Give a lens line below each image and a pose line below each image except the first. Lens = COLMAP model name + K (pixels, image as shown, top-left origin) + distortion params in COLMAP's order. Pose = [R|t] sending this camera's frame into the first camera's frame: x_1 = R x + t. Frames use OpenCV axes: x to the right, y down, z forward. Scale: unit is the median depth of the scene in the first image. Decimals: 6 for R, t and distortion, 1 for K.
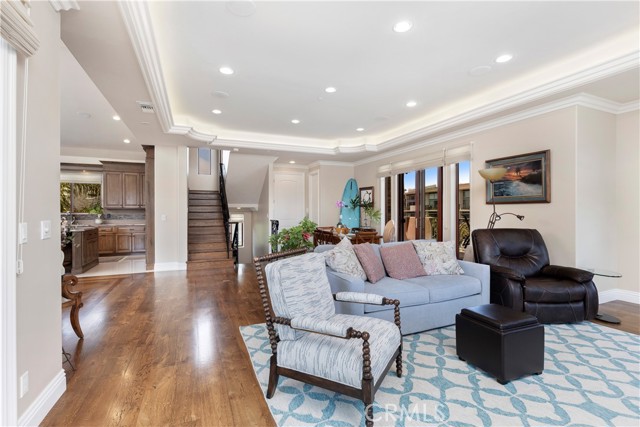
lens RADIAL K [[294.1, 0, 321.2], [0, 294.1, 211.7], [0, 0, 1]] dist [0.000454, 0.000035]
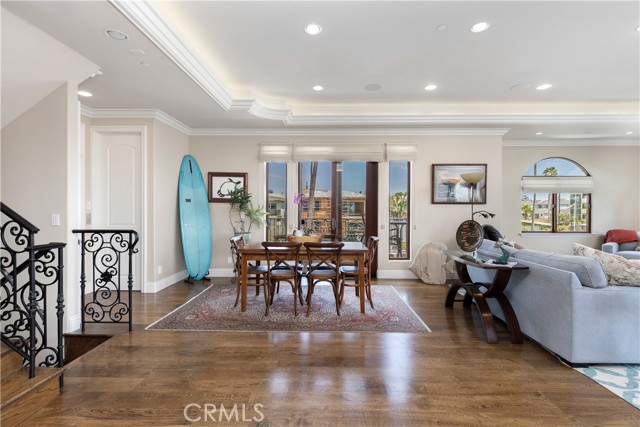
lens RADIAL K [[294.1, 0, 321.2], [0, 294.1, 211.7], [0, 0, 1]] dist [0.000454, 0.000035]
pose [[0.411765, -0.002485, 0.911286, -0.365007], [-0.002218, 0.999991, 0.003729, 0.001197], [-0.911287, -0.003556, 0.411756, 0.548322]]
